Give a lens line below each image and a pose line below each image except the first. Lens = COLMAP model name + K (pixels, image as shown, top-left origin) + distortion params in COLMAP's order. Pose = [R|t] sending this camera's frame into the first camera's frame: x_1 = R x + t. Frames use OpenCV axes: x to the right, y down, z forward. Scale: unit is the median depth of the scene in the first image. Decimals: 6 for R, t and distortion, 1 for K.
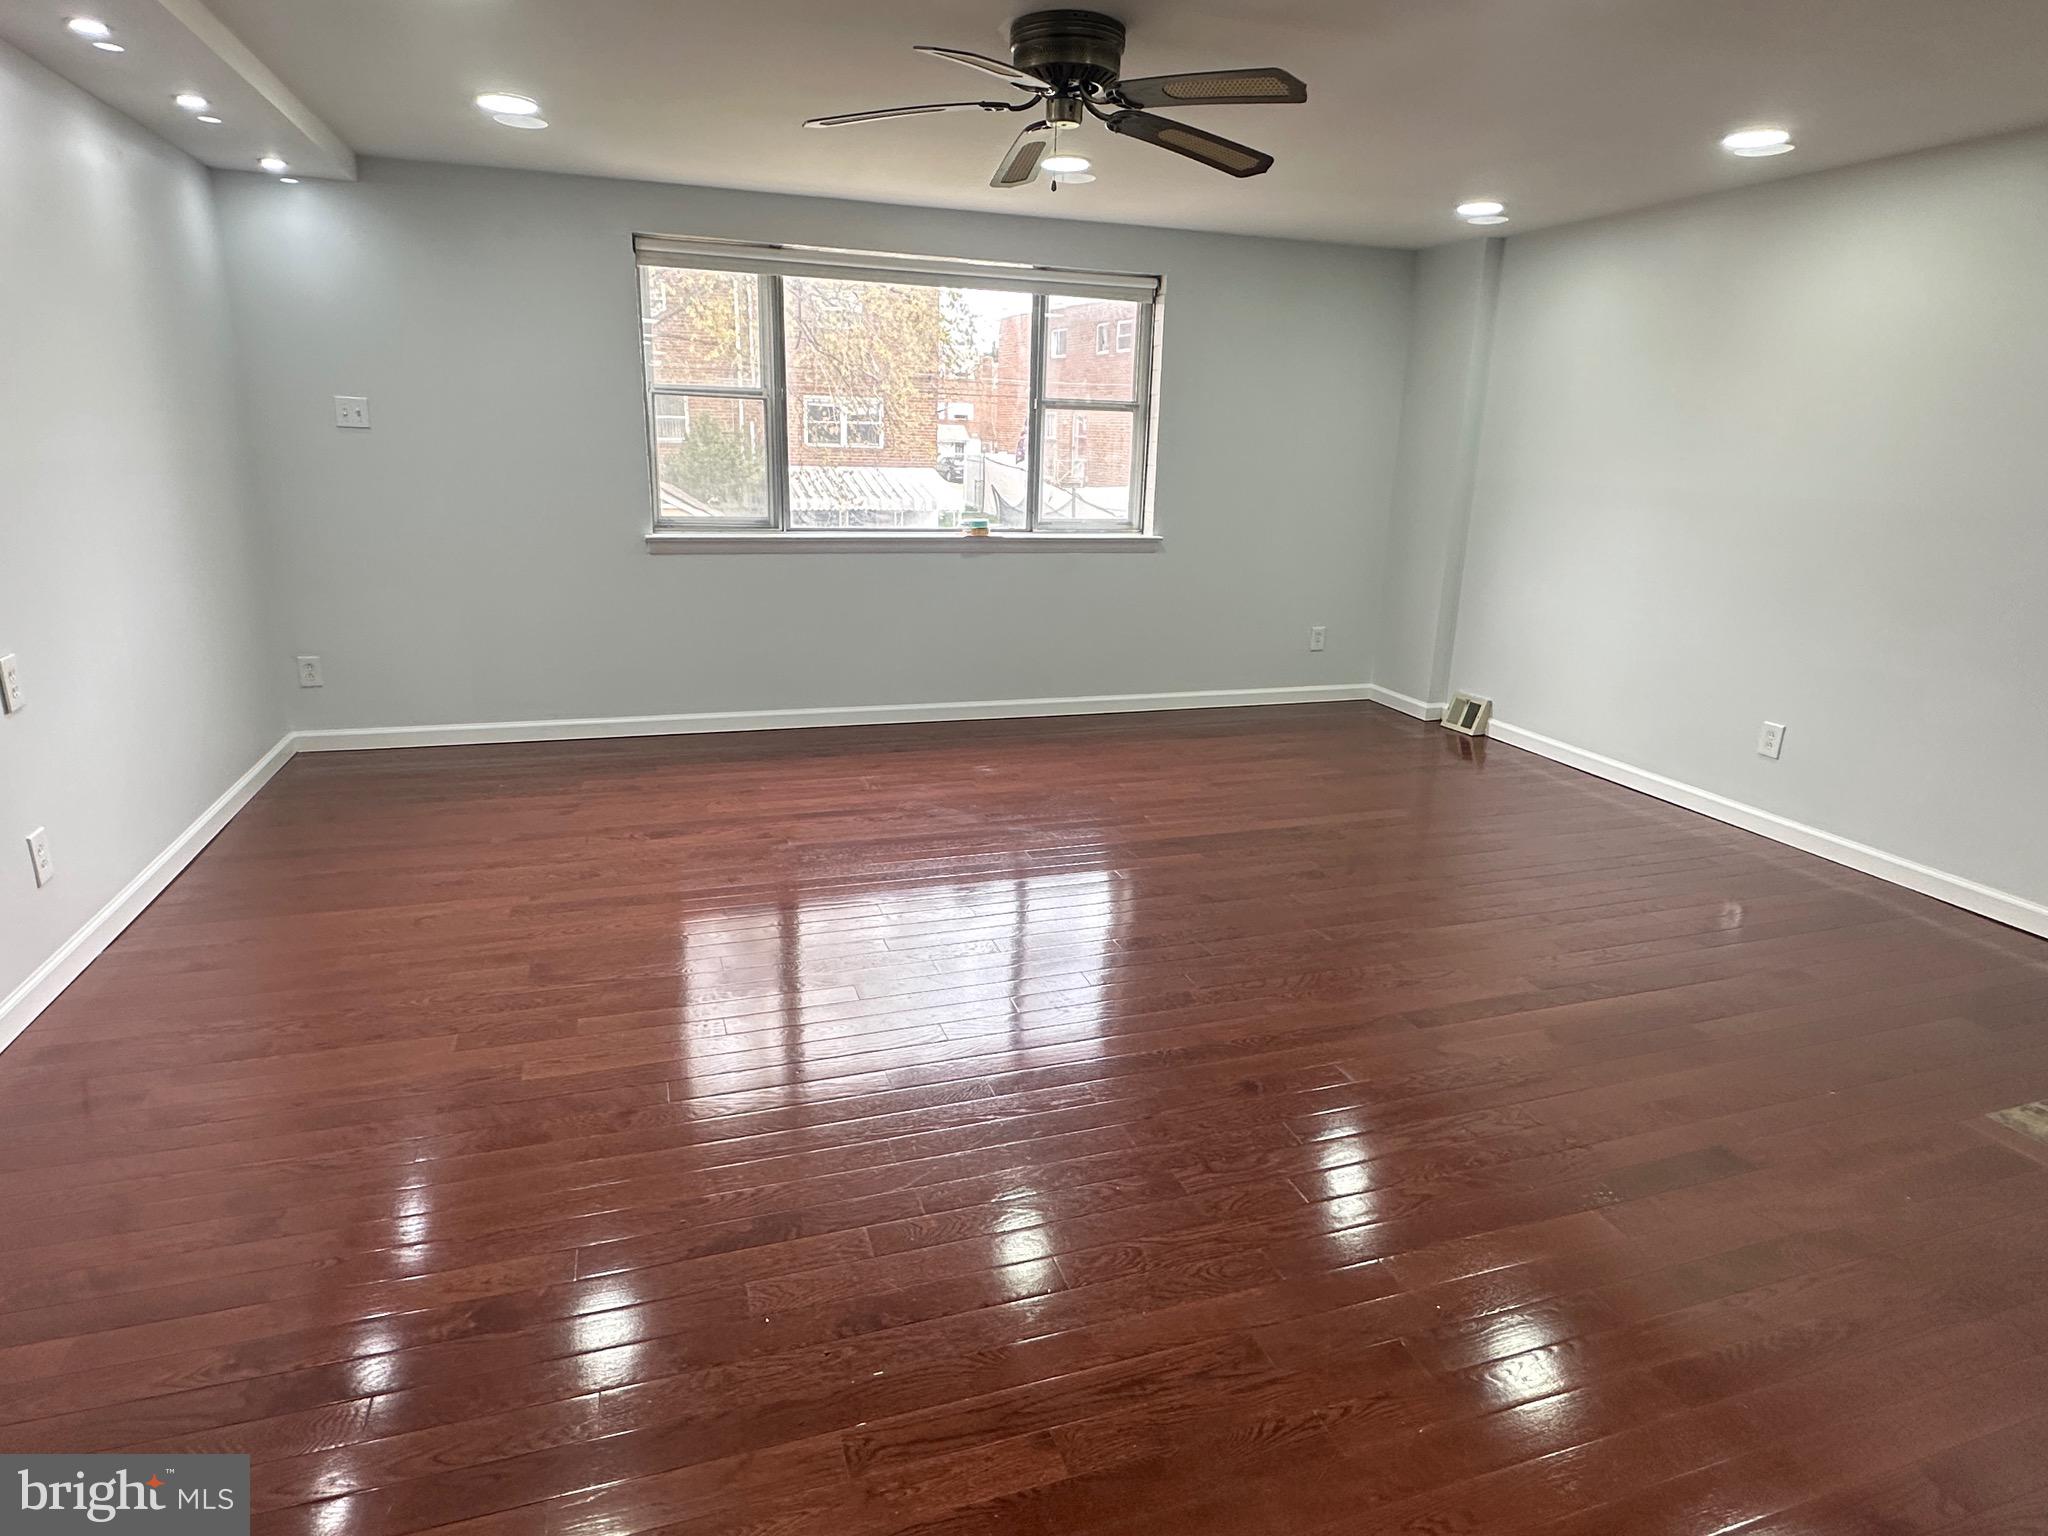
lens RADIAL K [[1165.0, 0, 992.3], [0, 1165.0, 763.8], [0, 0, 1]] dist [-0.005453, -0.001326]
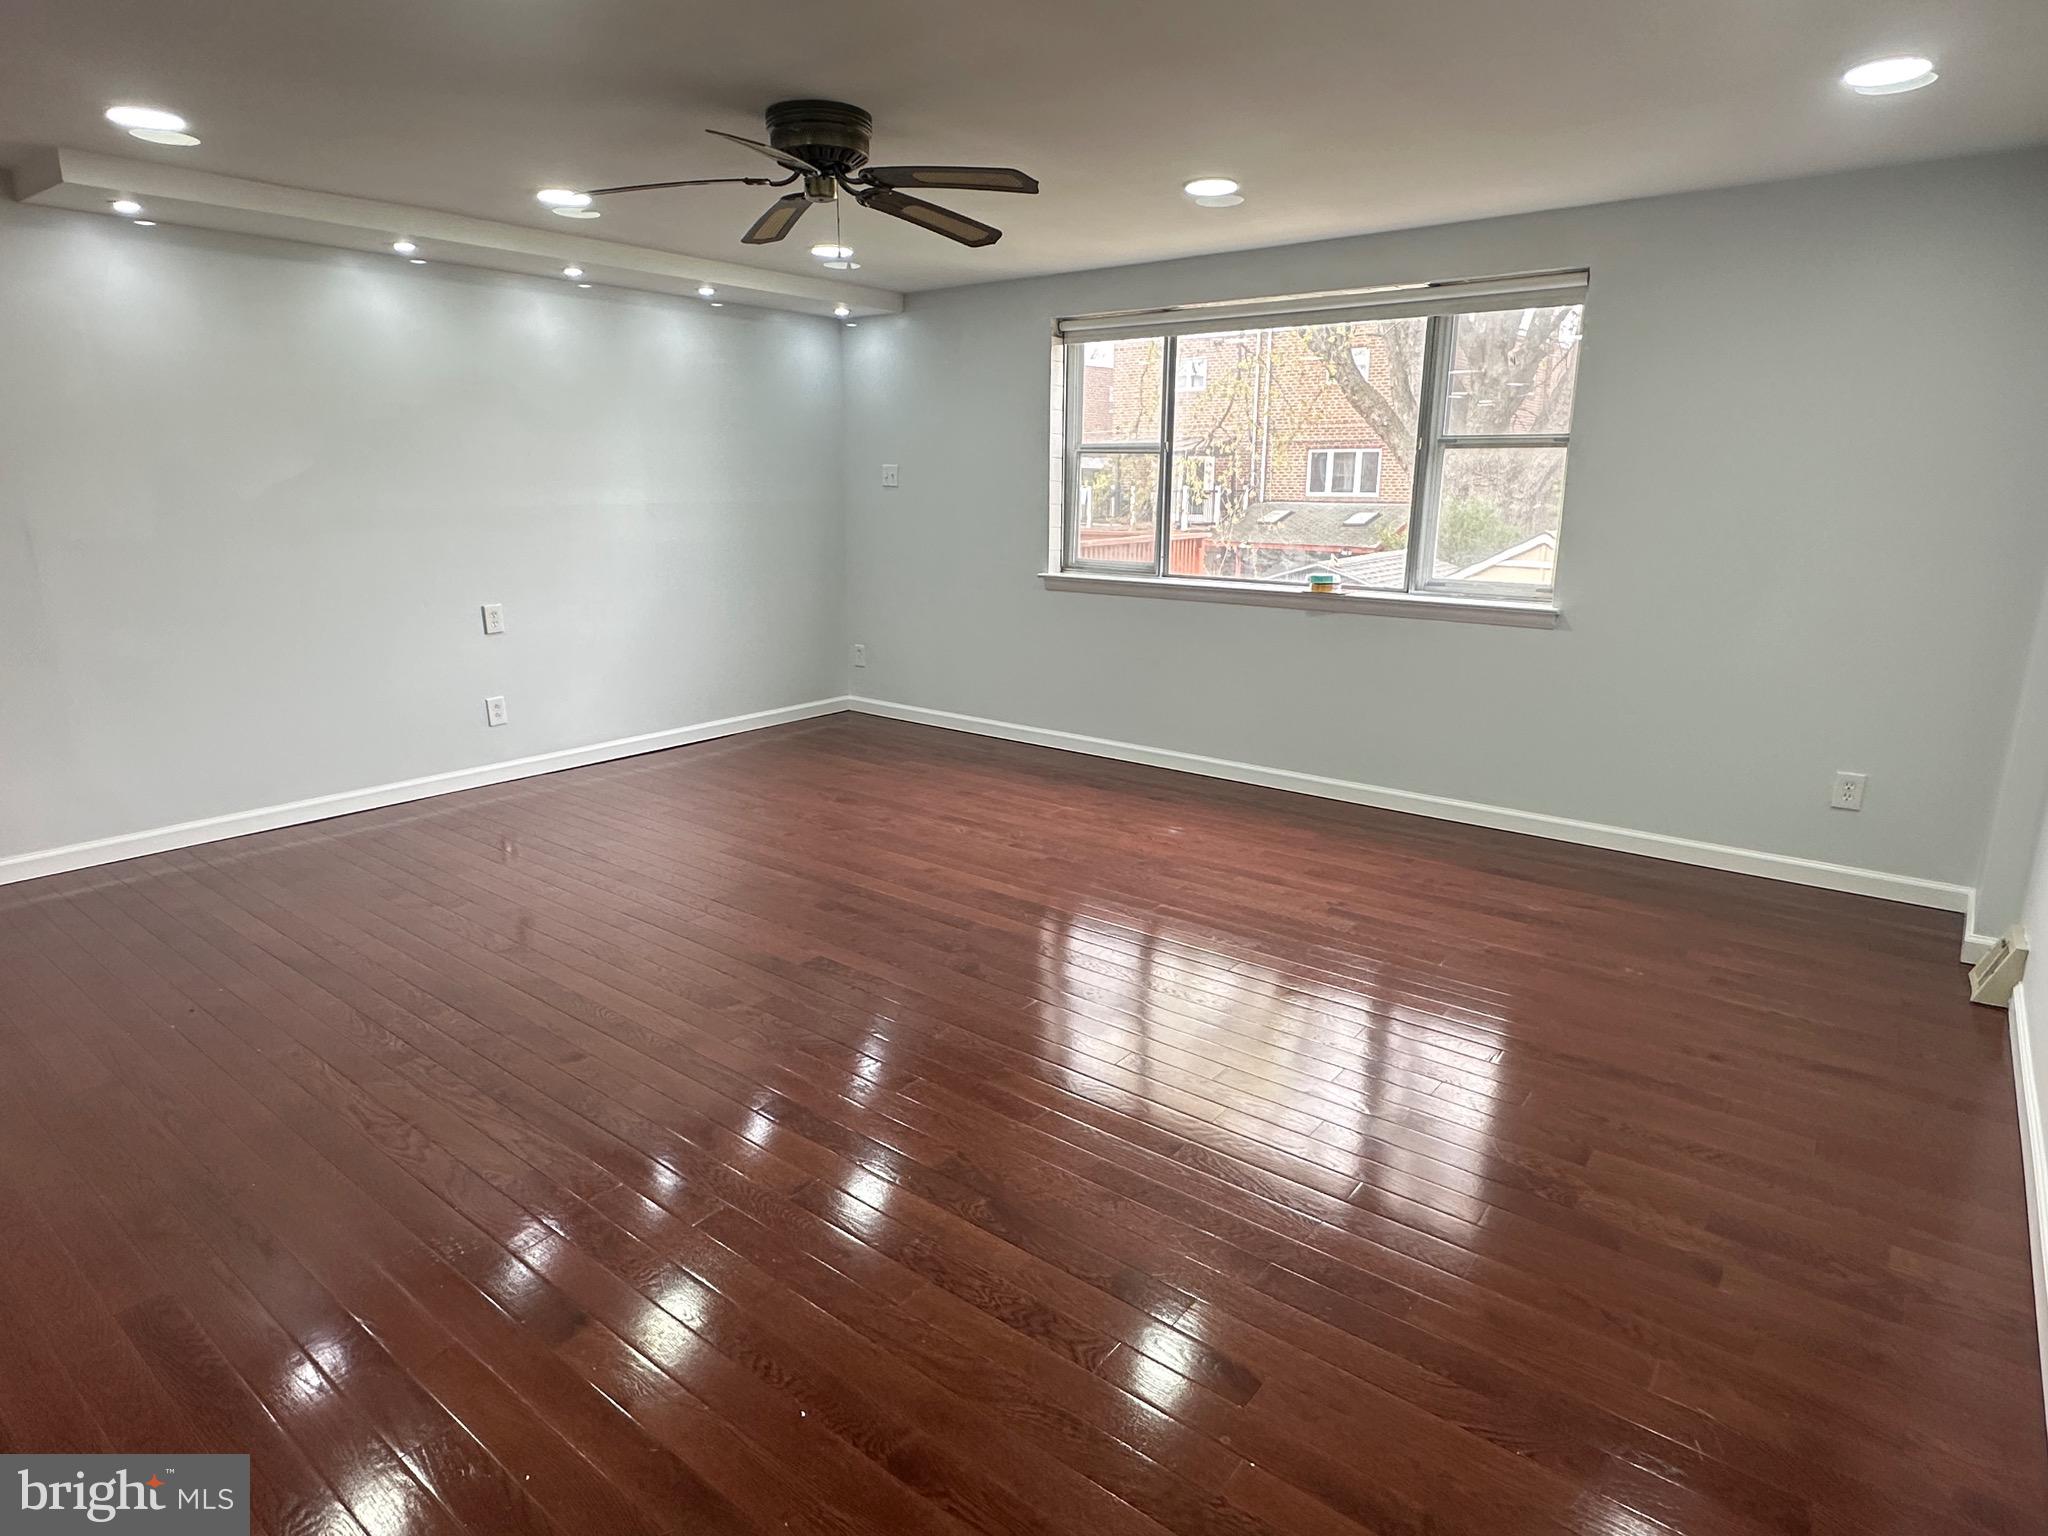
lens RADIAL K [[1165.0, 0, 992.3], [0, 1165.0, 763.8], [0, 0, 1]] dist [-0.005453, -0.001326]
pose [[0.534651, 0.178522, -0.826001, 0.672938], [-0.214078, 0.974161, 0.071976, -0.083021], [0.817508, 0.138347, 0.559054, 0.330444]]
